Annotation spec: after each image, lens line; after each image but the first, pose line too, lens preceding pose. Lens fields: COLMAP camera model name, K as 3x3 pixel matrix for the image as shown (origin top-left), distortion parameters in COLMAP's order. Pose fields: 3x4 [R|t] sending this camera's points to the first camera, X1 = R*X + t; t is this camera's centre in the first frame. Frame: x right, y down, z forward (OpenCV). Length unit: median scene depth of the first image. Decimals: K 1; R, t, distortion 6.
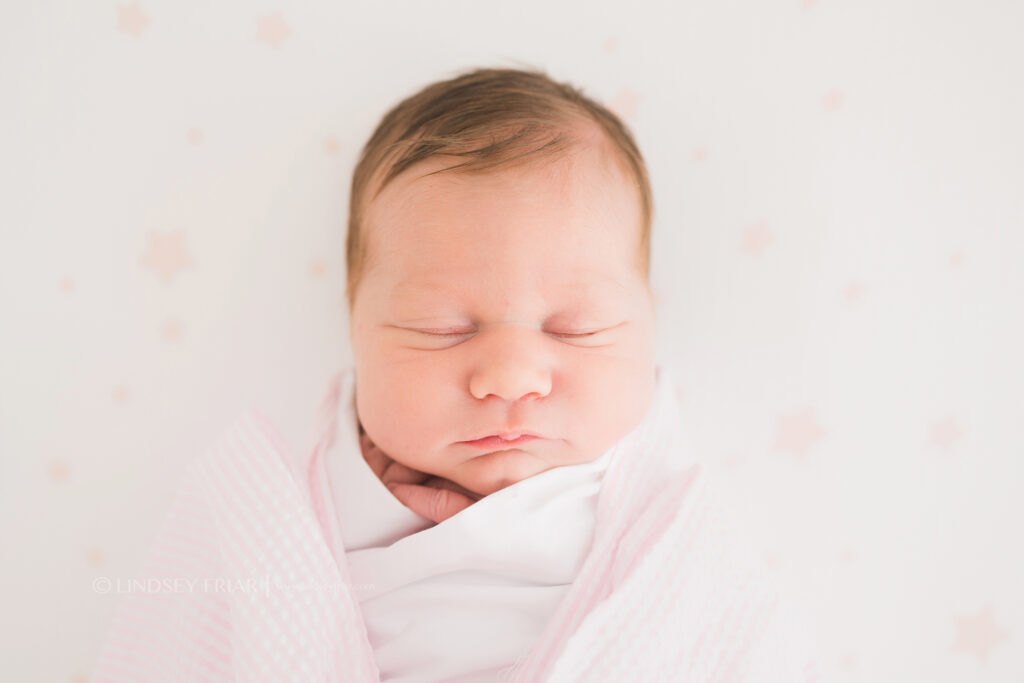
lens RADIAL K [[1024.0, 0, 511.4], [0, 1024.0, 336.3], [0, 0, 1]] dist [0.017042, 0.000000]
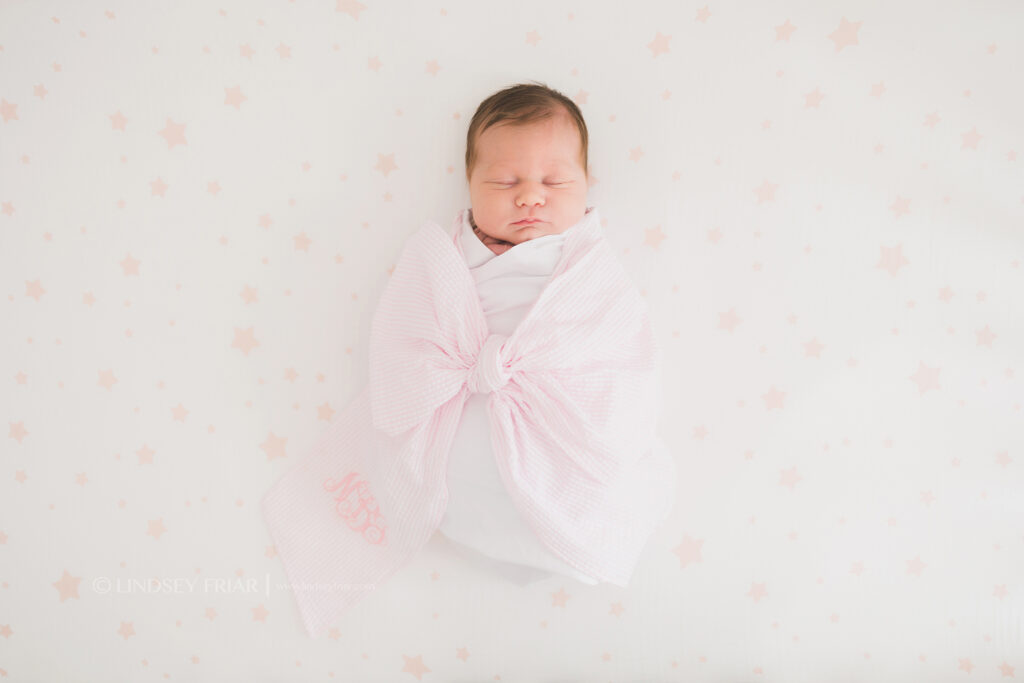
lens RADIAL K [[1024.0, 0, 514.0], [0, 1024.0, 347.7], [0, 0, 1]] dist [0.017042, 0.000000]
pose [[0.999094, 0.004099, -0.042368, 0.071351], [-0.002604, 0.999374, 0.035276, 0.332531], [0.042486, -0.035134, 0.998479, -1.730078]]
